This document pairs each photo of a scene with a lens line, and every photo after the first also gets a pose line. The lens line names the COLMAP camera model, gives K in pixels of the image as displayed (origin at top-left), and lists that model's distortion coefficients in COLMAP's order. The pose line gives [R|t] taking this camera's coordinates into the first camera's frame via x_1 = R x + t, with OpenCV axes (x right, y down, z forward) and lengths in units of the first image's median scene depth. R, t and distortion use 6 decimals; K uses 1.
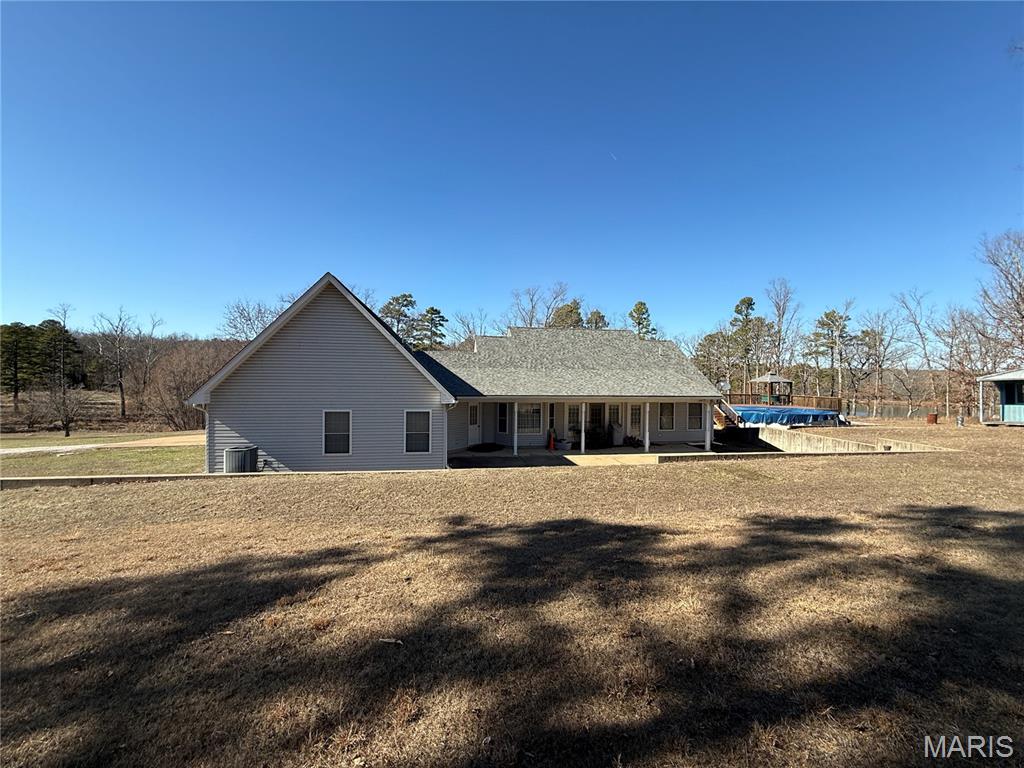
lens RADIAL K [[406.0, 0, 510.3], [0, 406.0, 384.1], [0, 0, 1]] dist [-0.000203, -0.000162]
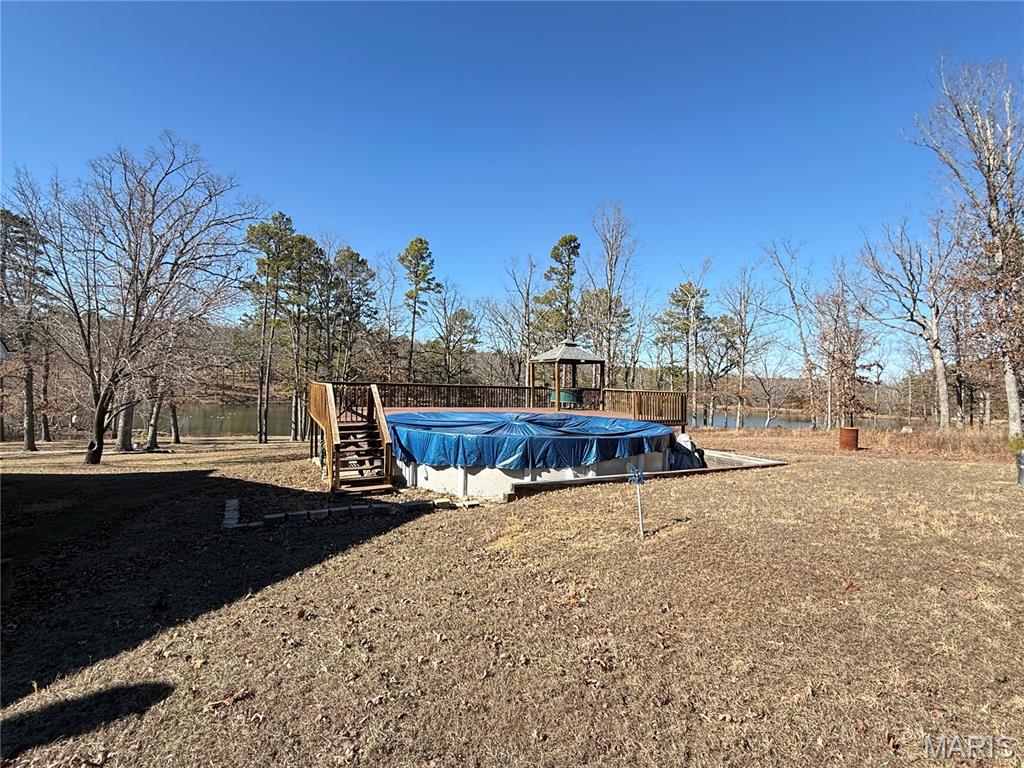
lens RADIAL K [[475.2, 0, 512.0], [0, 475.2, 384.0], [0, 0, 1]] dist [0.001097, 0.000148]
pose [[0.953722, 0.017278, 0.300194, 0.291770], [-0.015505, 0.999845, -0.008288, 0.019324], [-0.300290, 0.003250, 0.953842, 0.345010]]
